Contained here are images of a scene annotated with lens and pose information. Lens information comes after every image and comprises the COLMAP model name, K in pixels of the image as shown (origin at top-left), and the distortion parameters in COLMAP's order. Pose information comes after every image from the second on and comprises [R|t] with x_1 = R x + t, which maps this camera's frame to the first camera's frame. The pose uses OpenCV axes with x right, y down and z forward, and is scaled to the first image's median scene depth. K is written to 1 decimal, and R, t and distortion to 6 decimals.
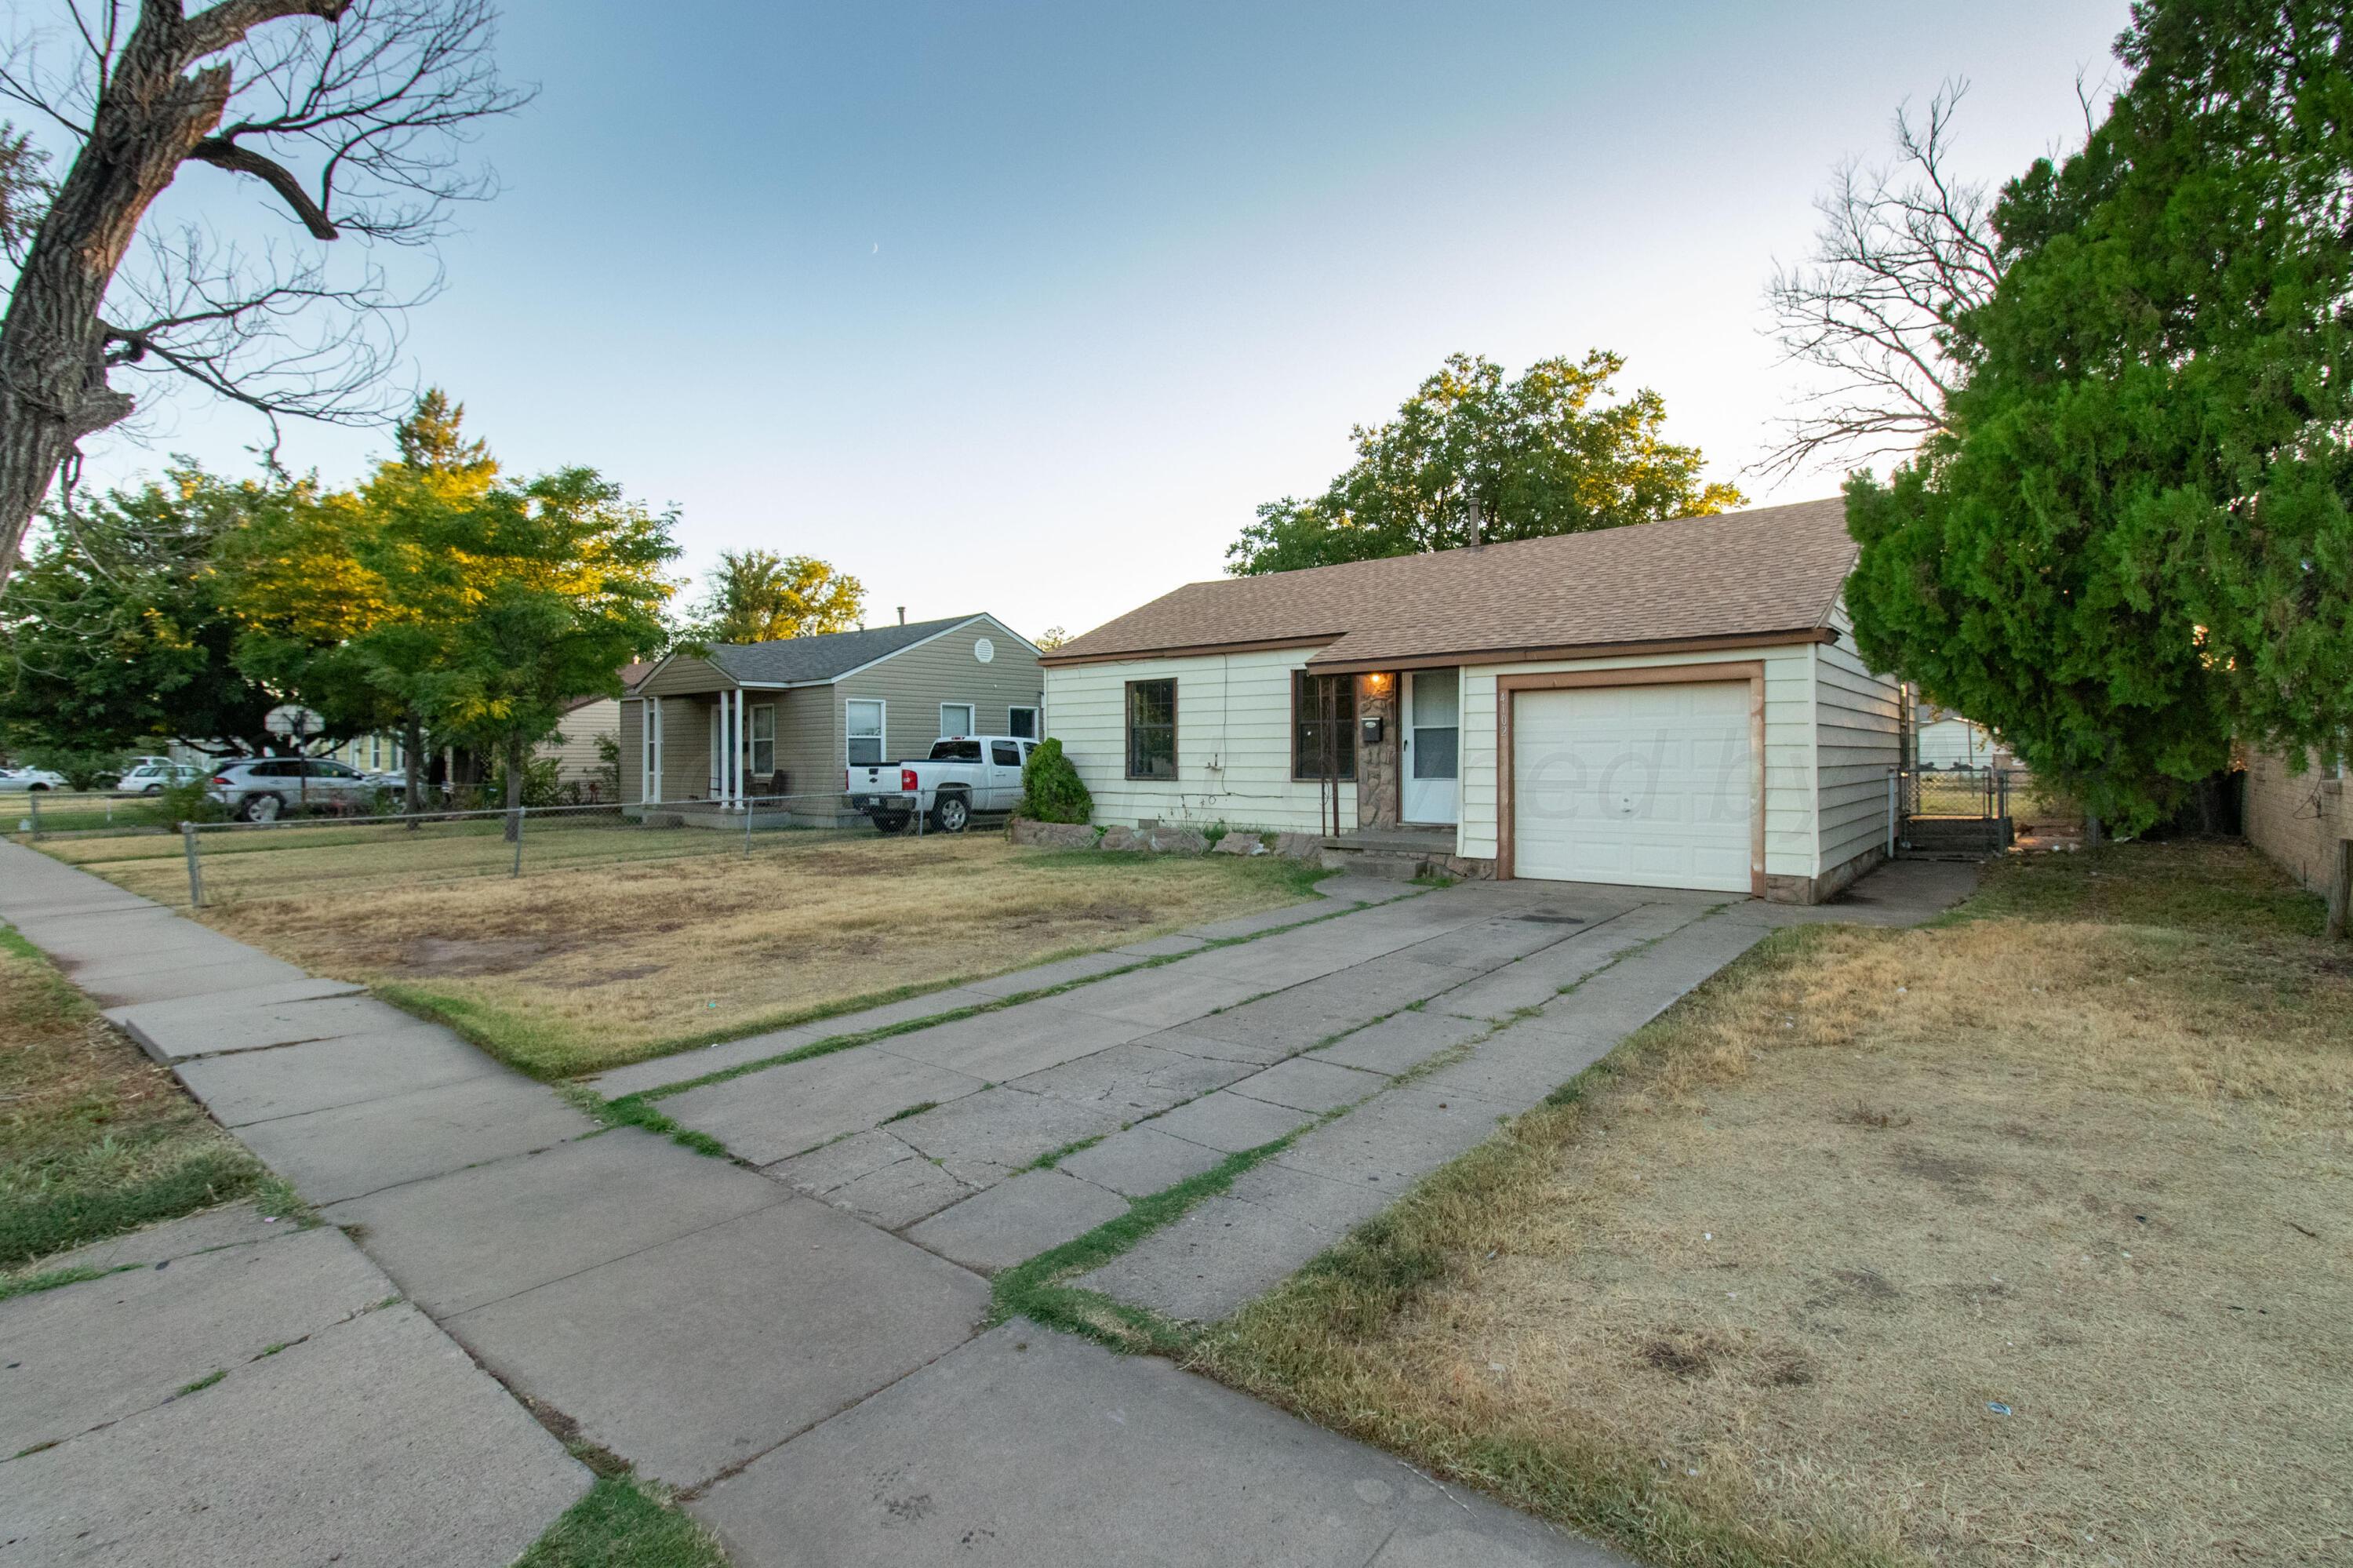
lens RADIAL K [[1070.8, 0, 1172.1], [0, 1070.8, 780.0], [0, 0, 1]] dist [0.002955, 0.000735]
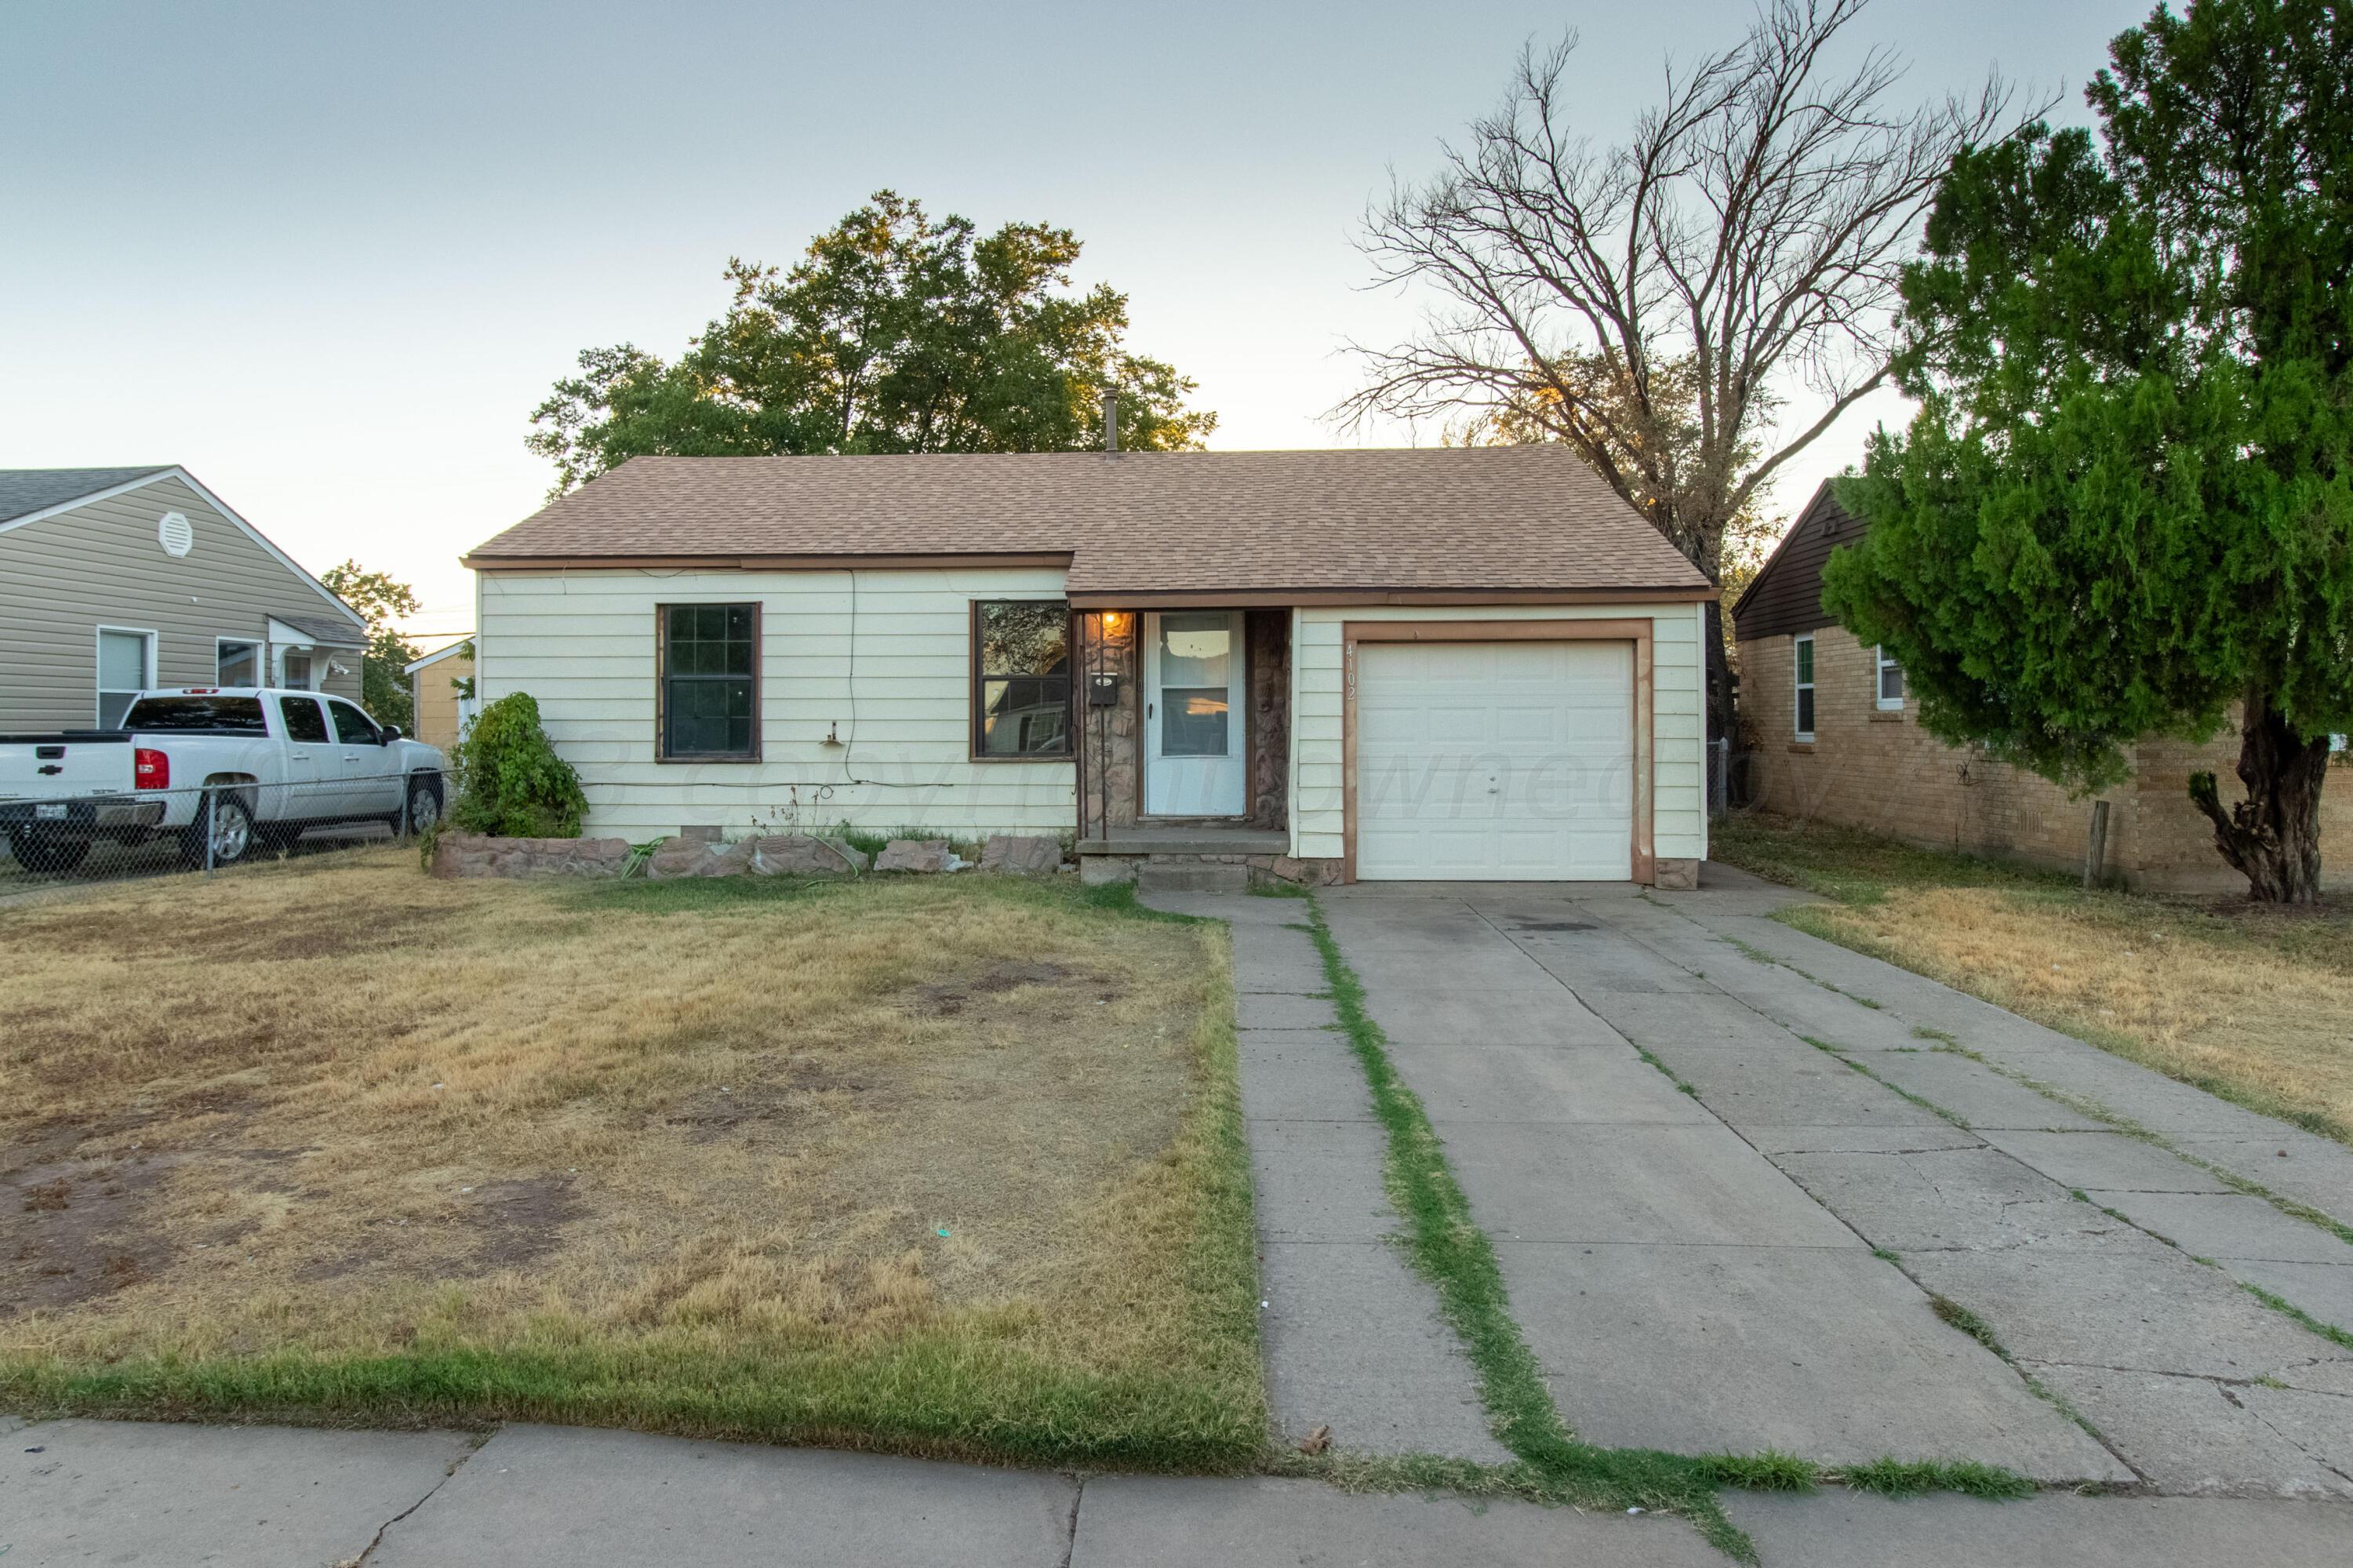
lens RADIAL K [[1410.1, 0, 1169.5], [0, 1410.1, 758.2], [0, 0, 1]] dist [0.000432, 0.001535]
pose [[0.813283, -0.008075, 0.581812, -0.295557], [0.010412, 0.999946, -0.000676, 0.000645], [-0.581775, 0.006607, 0.813323, 0.180219]]
